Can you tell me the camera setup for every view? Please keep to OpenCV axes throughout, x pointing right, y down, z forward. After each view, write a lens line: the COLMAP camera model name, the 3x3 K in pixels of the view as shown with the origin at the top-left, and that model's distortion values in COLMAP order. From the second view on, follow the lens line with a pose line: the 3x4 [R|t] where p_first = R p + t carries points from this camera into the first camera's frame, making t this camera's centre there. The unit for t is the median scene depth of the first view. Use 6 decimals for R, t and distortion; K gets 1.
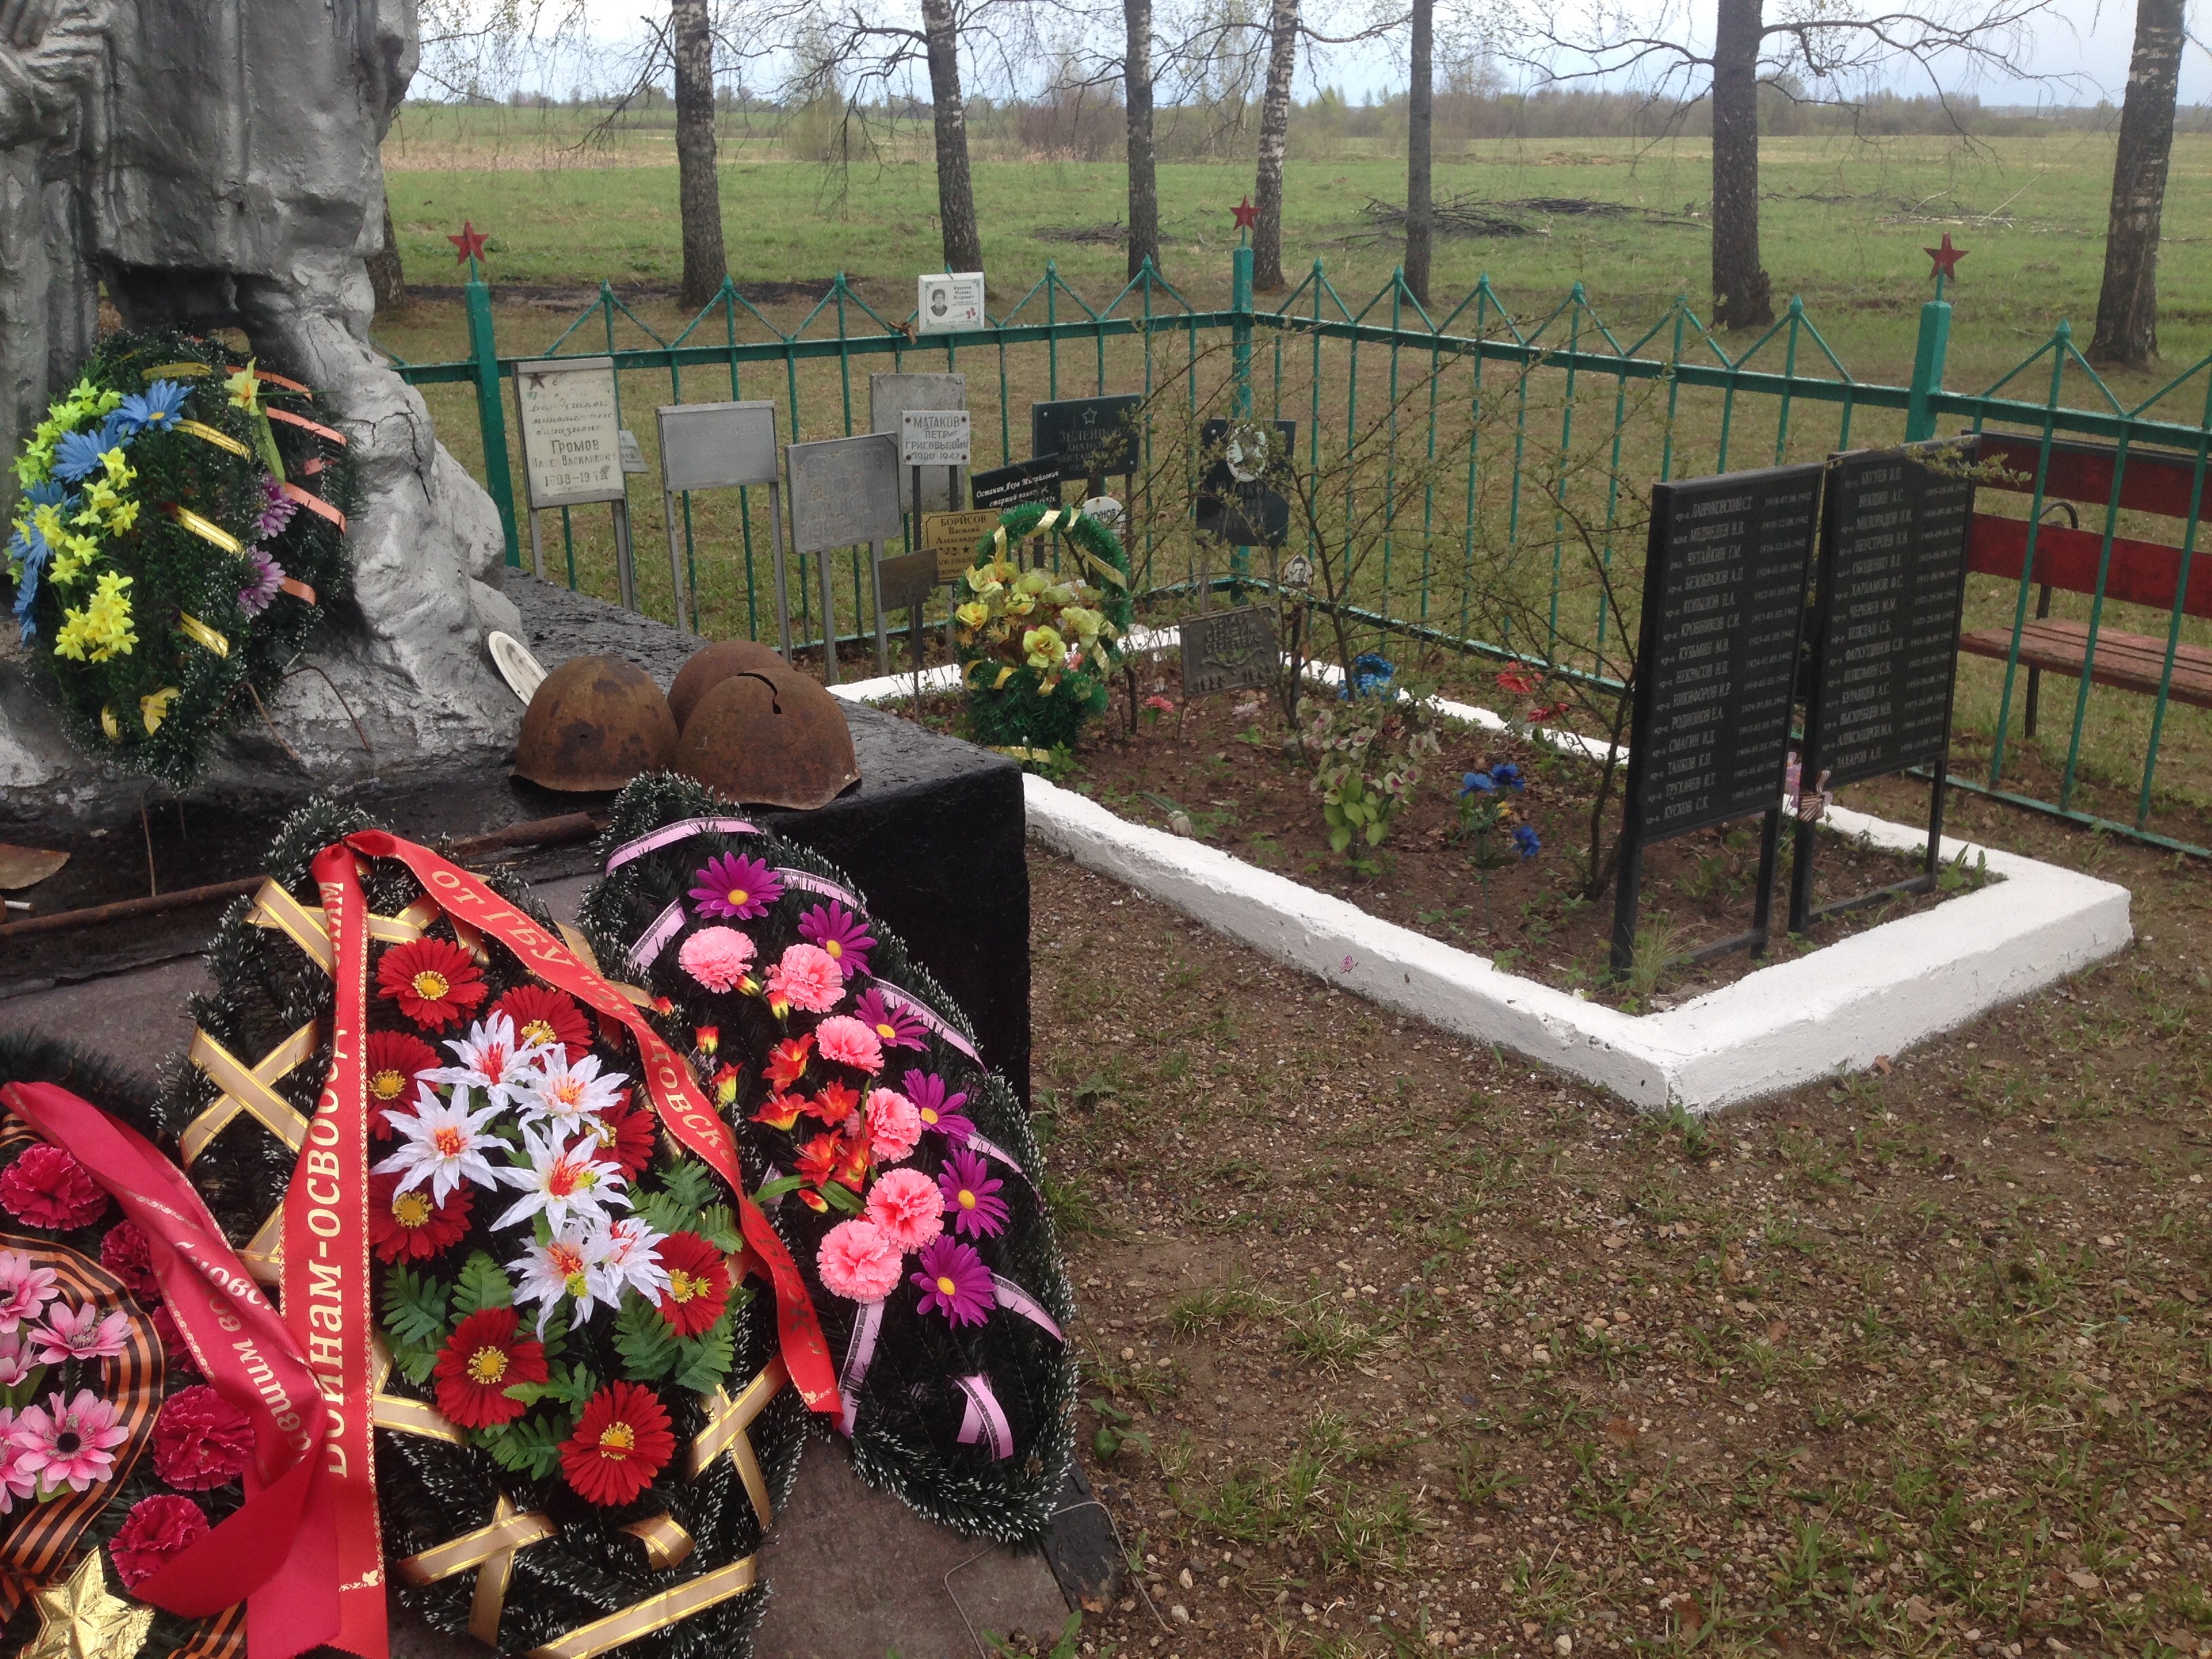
lens RADIAL K [[1981.8, 0, 1106.0], [0, 1981.8, 829.5], [0, 0, 1]] dist [0.168531, -0.297829]
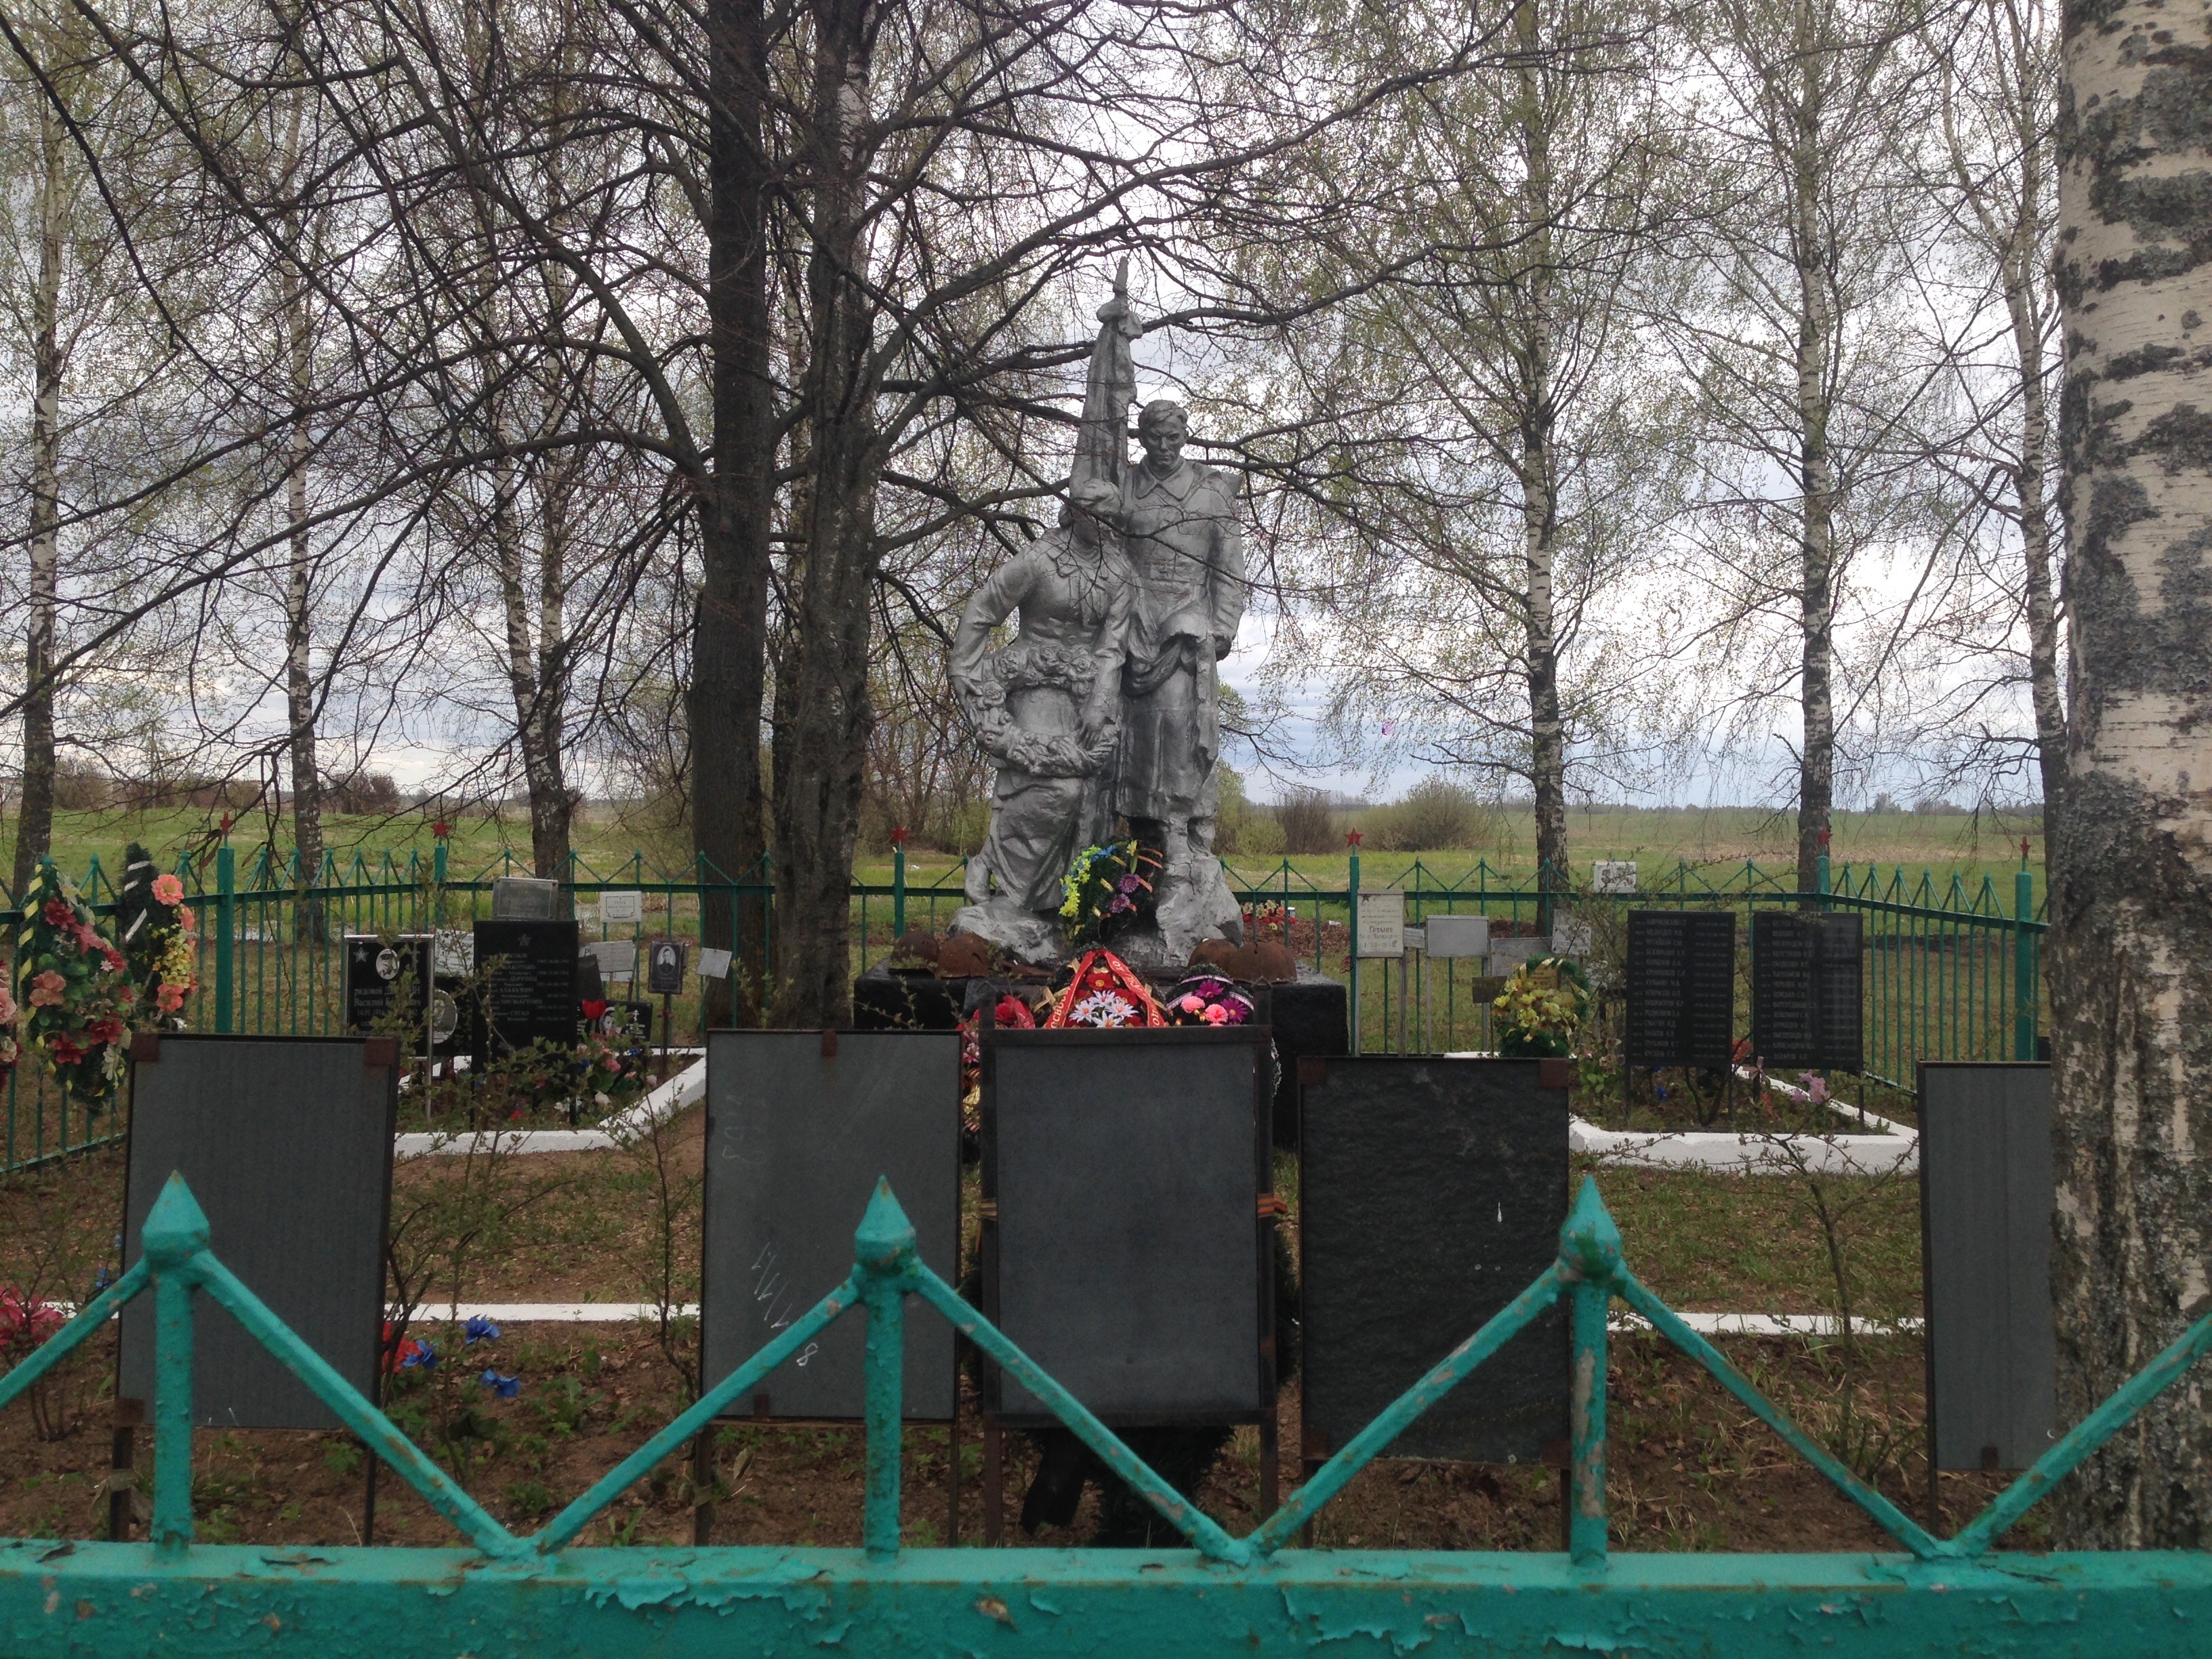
lens RADIAL K [[1981.8, 0, 1106.0], [0, 1981.8, 829.5], [0, 0, 1]] dist [0.168531, -0.297829]
pose [[0.796491, 0.007510, -0.604603, 1.381011], [-0.206645, 0.943096, -0.260515, 0.558615], [0.568243, 0.332436, 0.752720, -1.349560]]
